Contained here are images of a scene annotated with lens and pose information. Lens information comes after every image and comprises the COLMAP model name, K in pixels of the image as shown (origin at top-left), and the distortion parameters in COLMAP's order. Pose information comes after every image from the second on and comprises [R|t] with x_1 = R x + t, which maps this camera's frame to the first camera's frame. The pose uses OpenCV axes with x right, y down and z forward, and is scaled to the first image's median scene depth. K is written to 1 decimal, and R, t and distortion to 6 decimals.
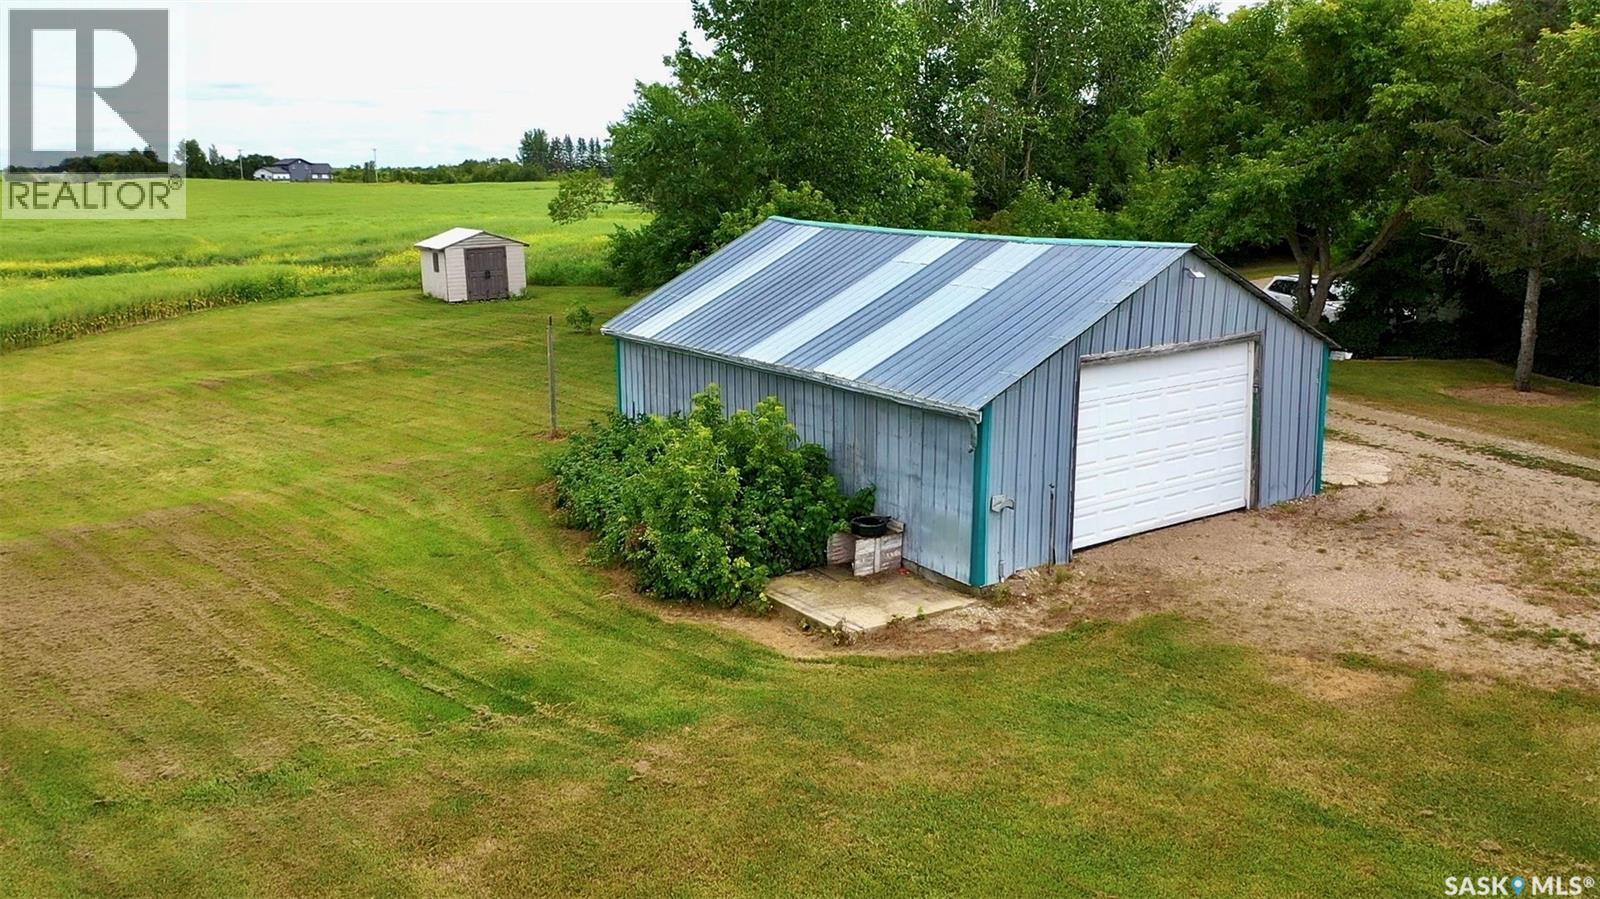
lens RADIAL K [[1270.4, 0, 800.0], [0, 1270.4, 449.5], [0, 0, 1]] dist [0.002254, 0.005486]
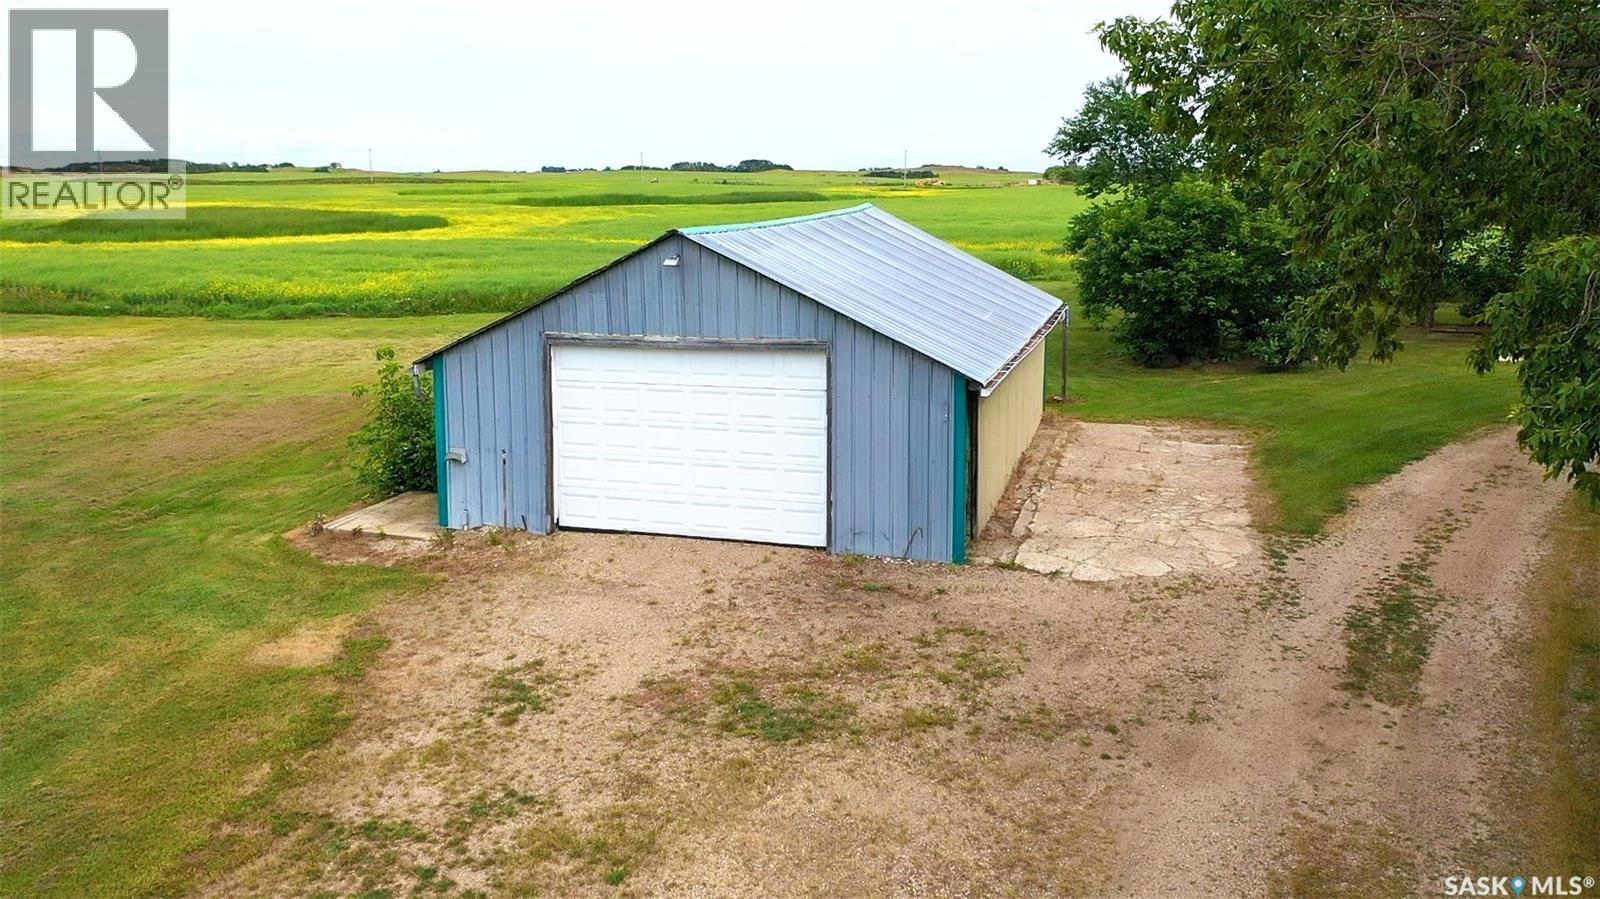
lens RADIAL K [[1270.4, 0, 800.0], [0, 1270.4, 449.5], [0, 0, 1]] dist [0.002254, 0.005486]
pose [[0.613392, 0.168884, -0.771511, 1.094200], [-0.170793, 0.982119, 0.079197, -0.092431], [0.771090, 0.083190, 0.631268, 0.498363]]
